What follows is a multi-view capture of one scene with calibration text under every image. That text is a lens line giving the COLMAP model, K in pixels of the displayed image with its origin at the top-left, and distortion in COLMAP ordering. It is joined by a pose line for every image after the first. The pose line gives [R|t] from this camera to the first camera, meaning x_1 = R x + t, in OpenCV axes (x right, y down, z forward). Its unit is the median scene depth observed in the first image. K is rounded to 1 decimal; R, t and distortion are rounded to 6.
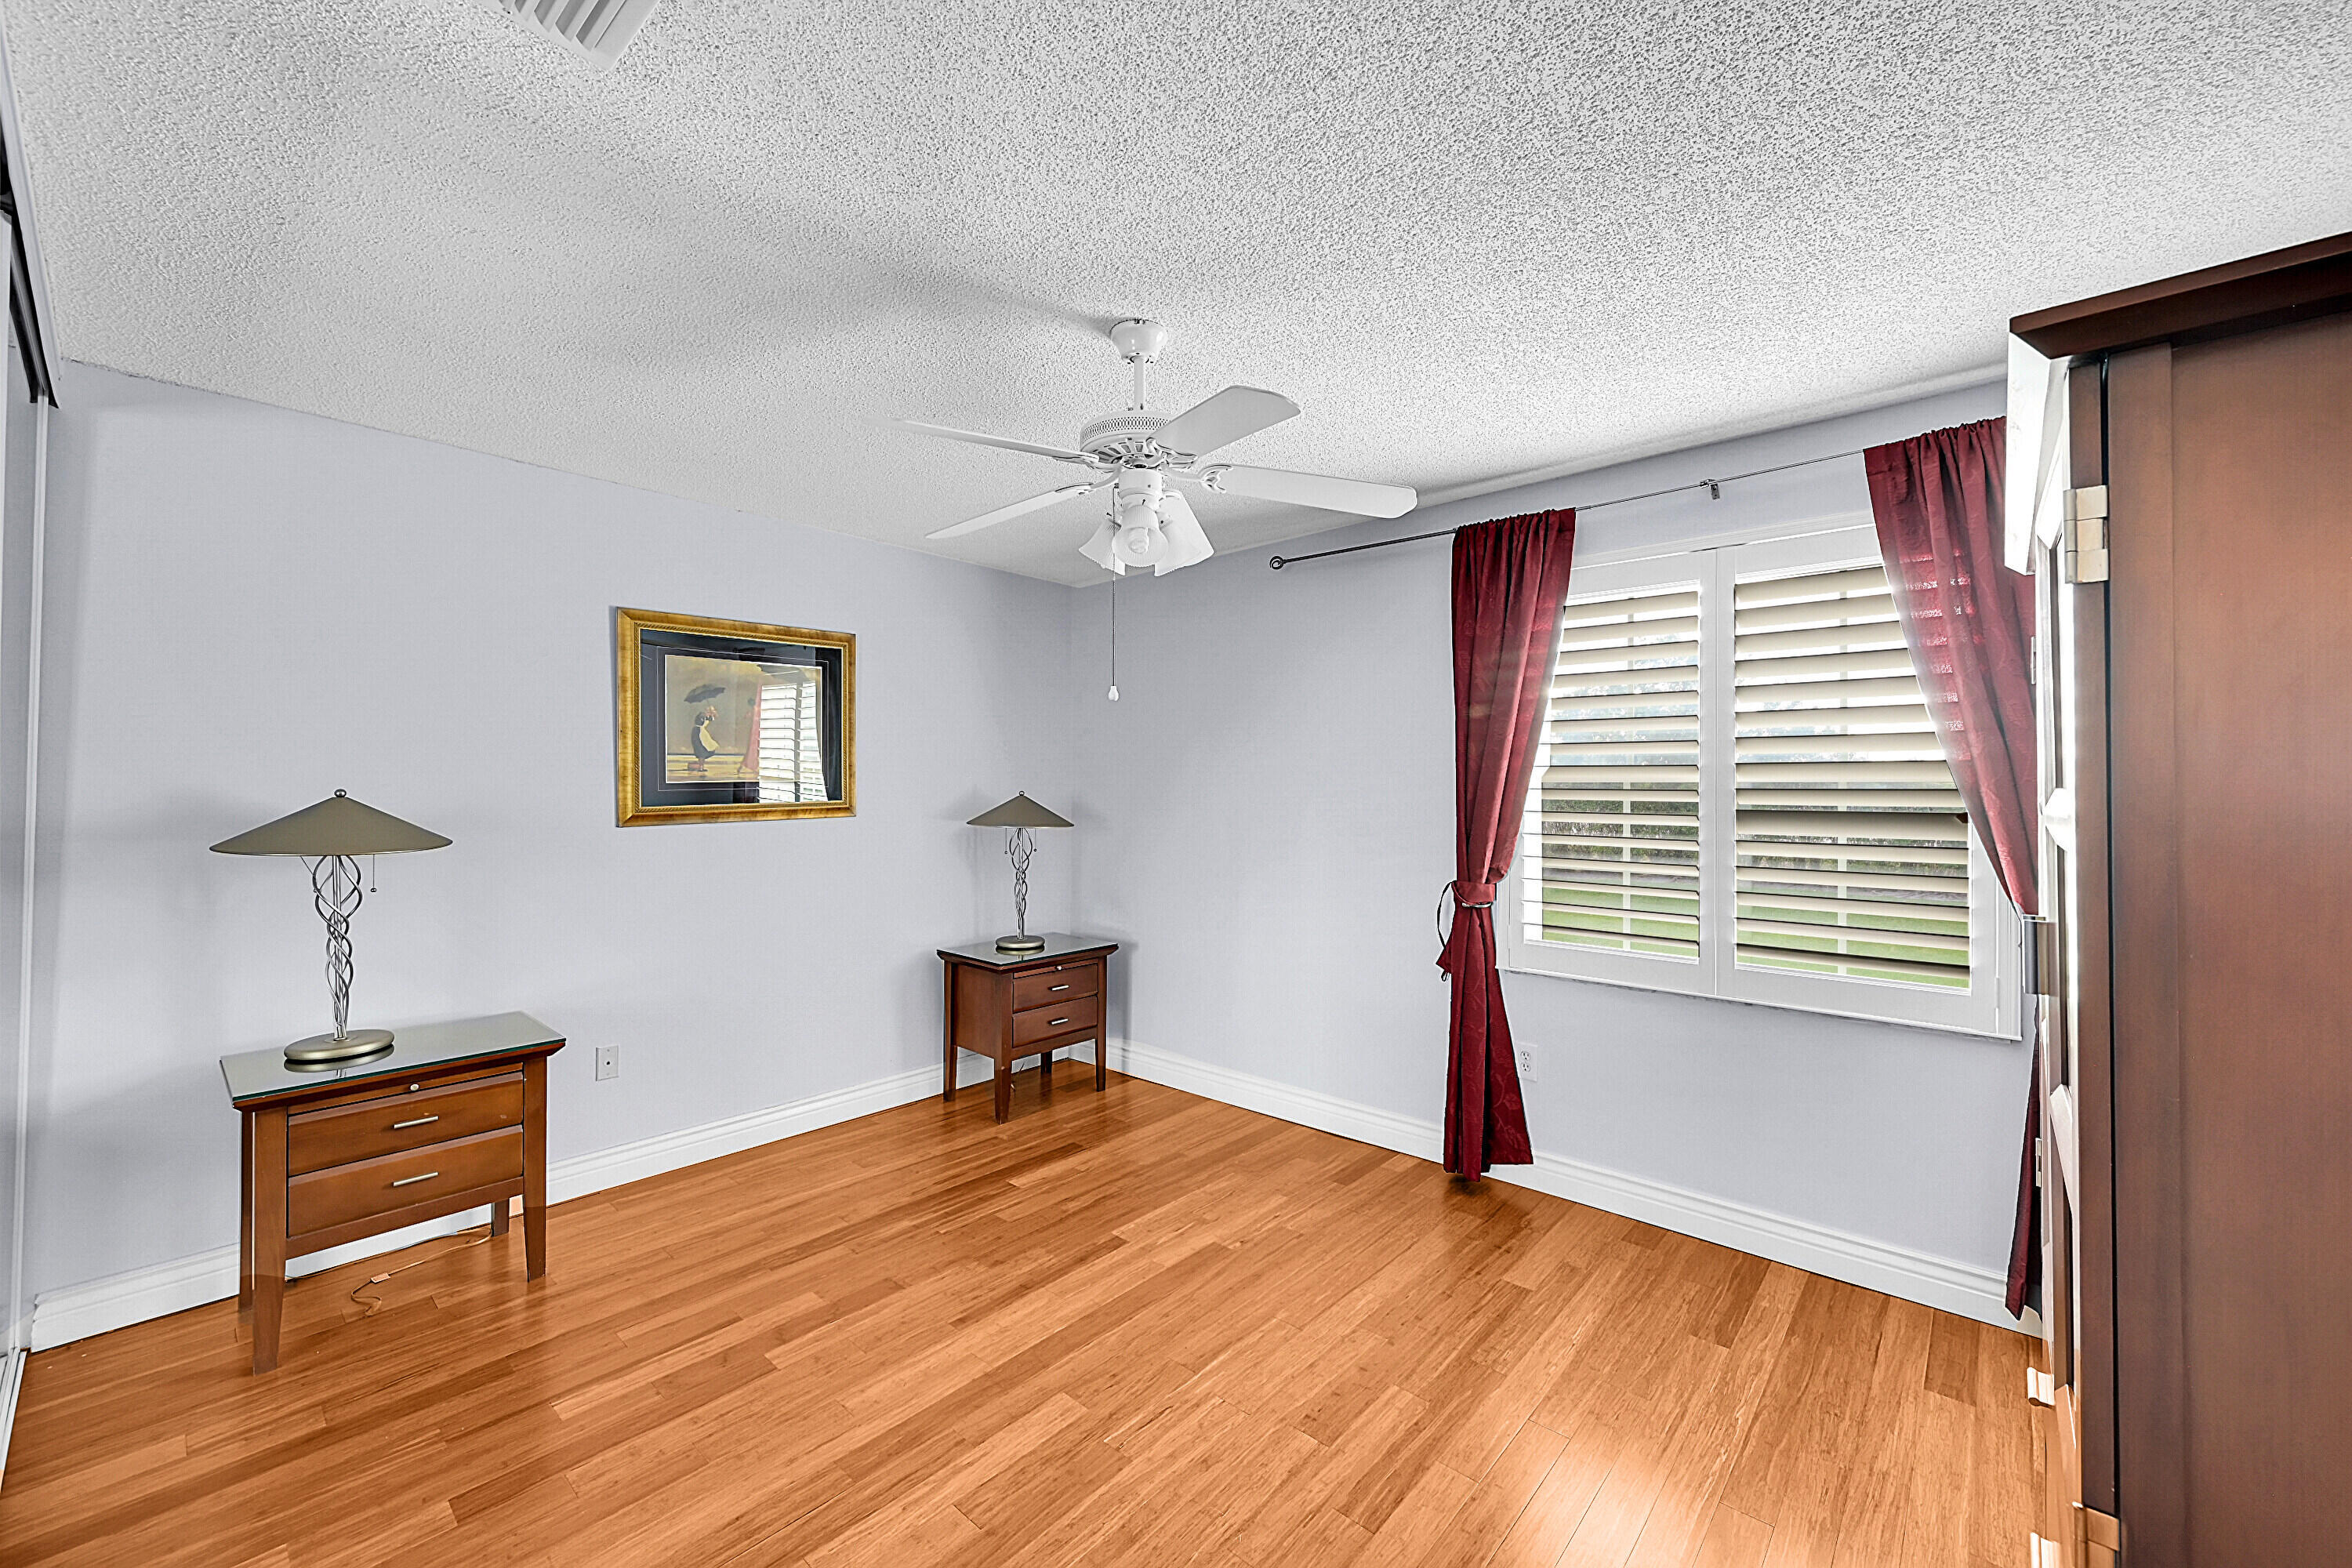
lens RADIAL K [[922.1, 0, 1173.9], [0, 922.1, 775.5], [0, 0, 1]] dist [-0.000565, 0.000942]
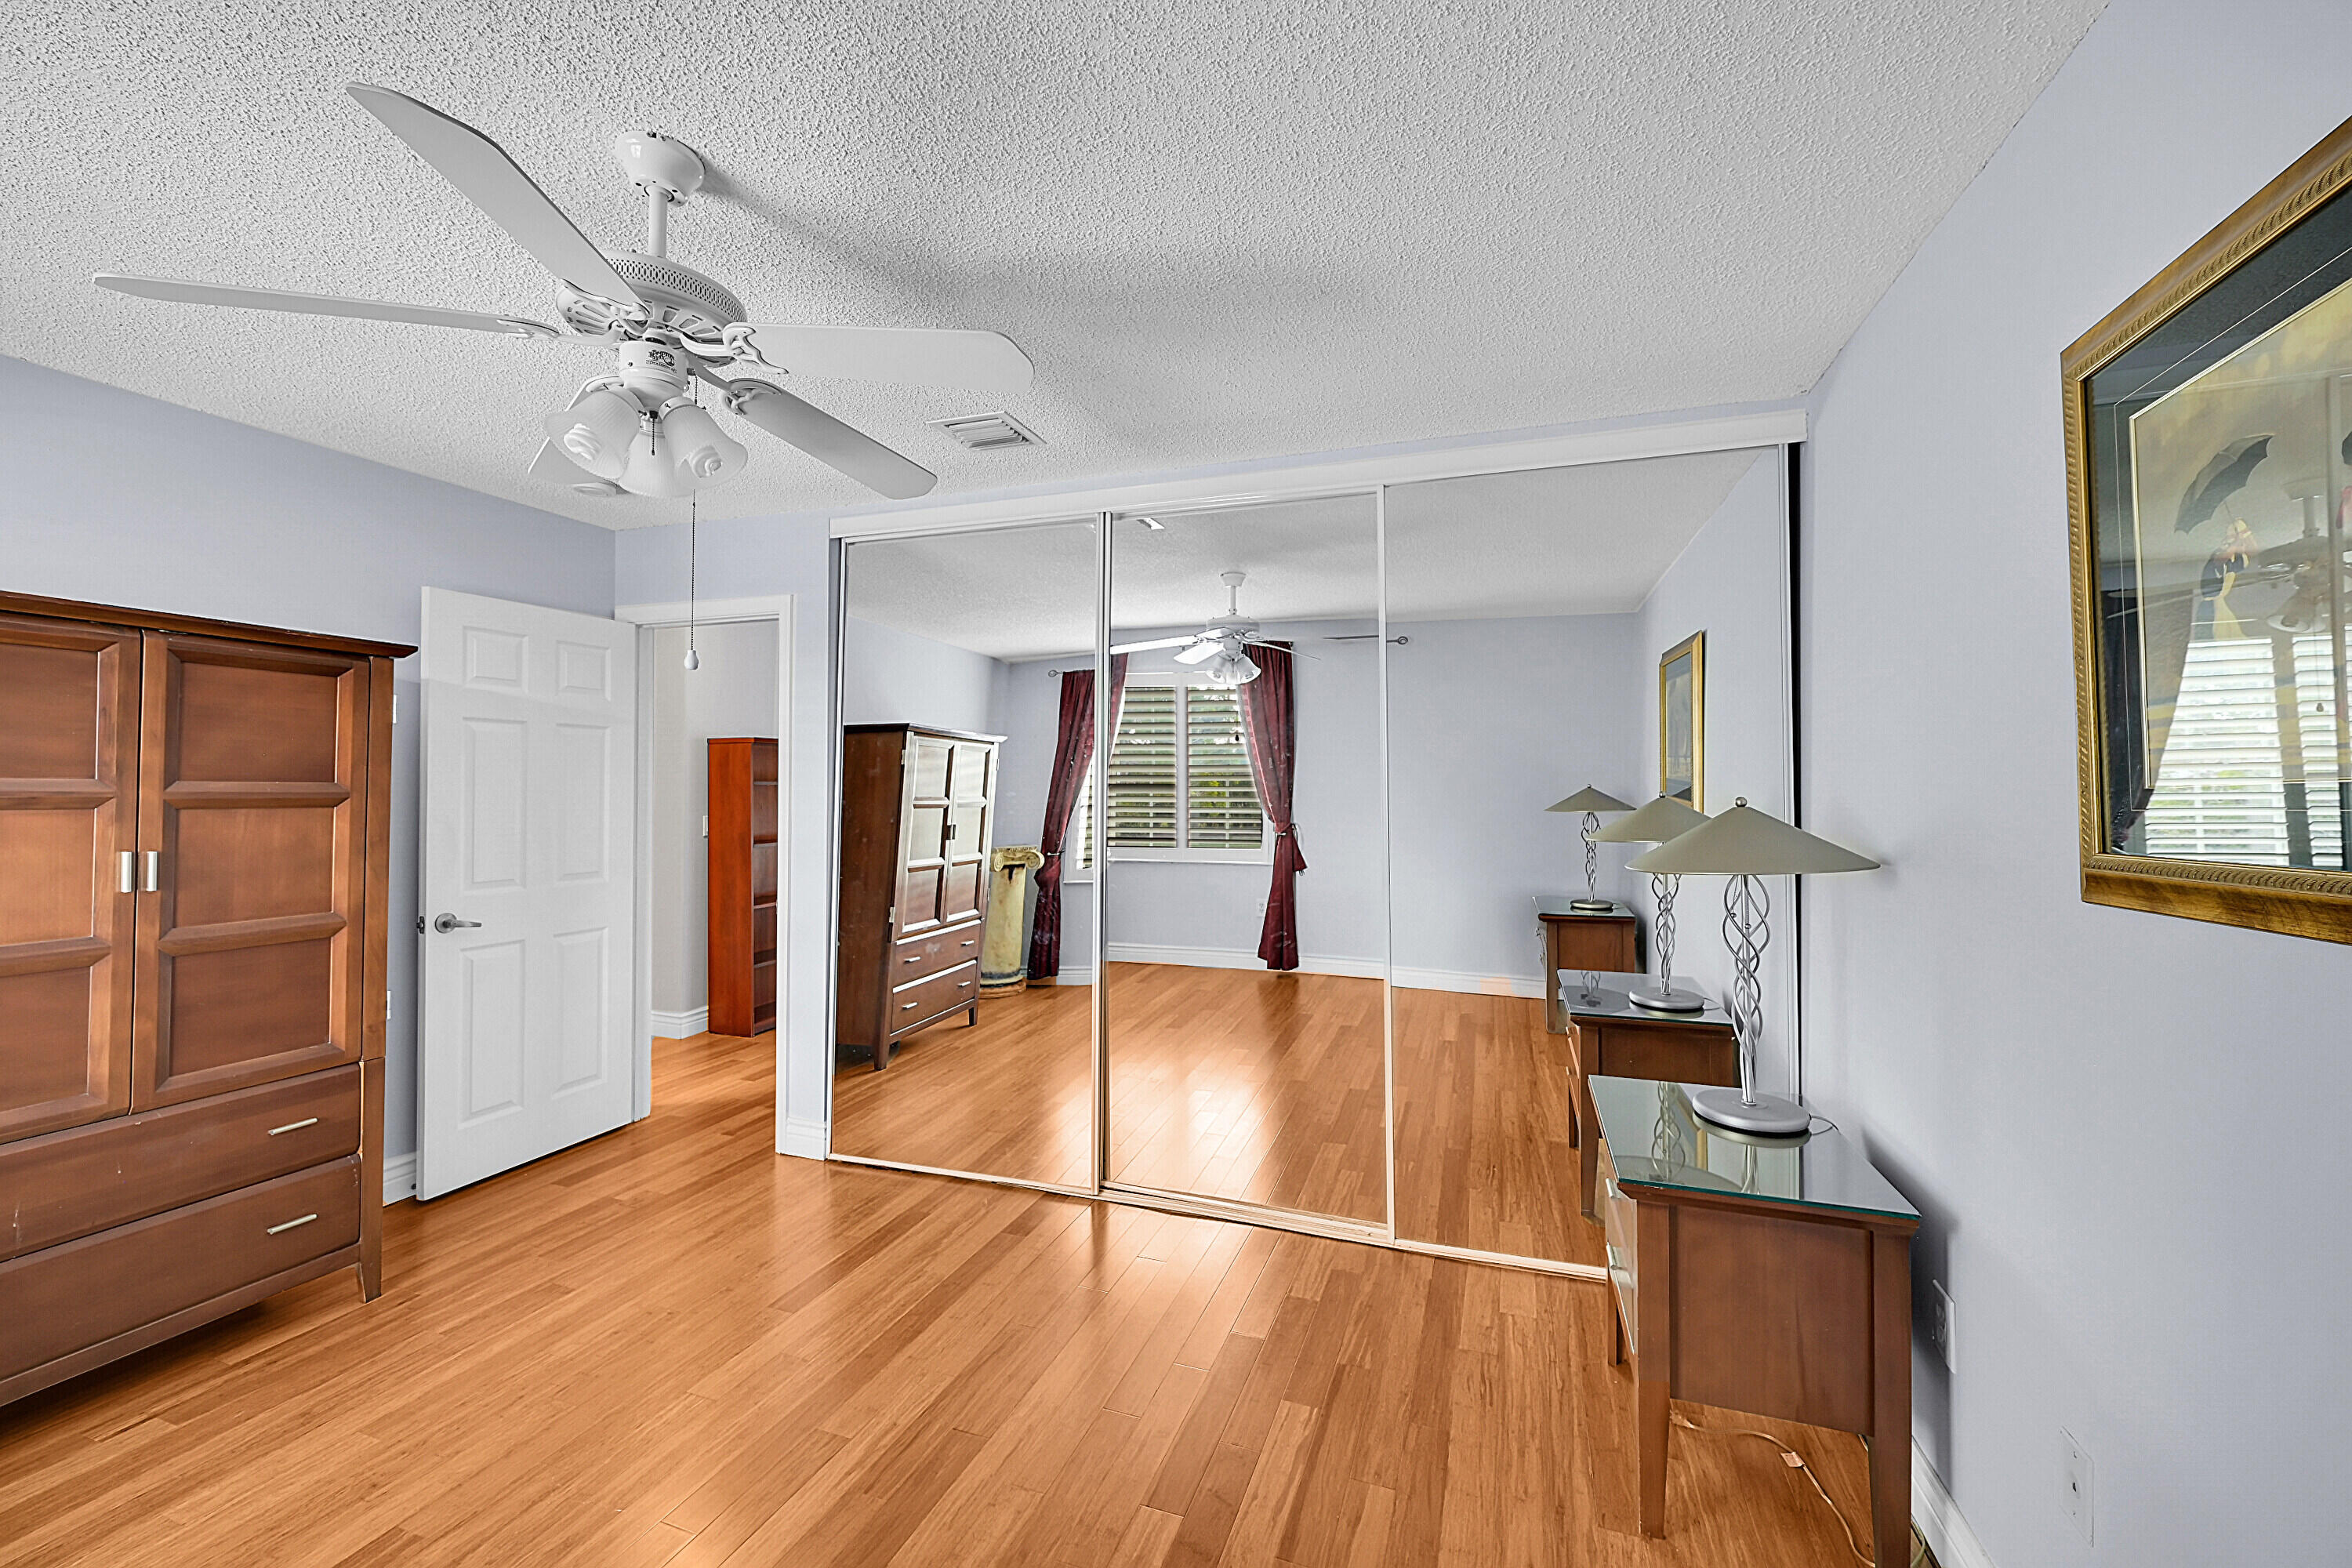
lens RADIAL K [[922.1, 0, 1184.8], [0, 922.1, 770.9], [0, 0, 1]] dist [-0.000565, 0.000942]
pose [[-0.921740, -0.003771, -0.387790, -0.158578], [0.000031, 0.999952, -0.009796, -0.000822], [0.387809, -0.009041, -0.921696, 1.958533]]
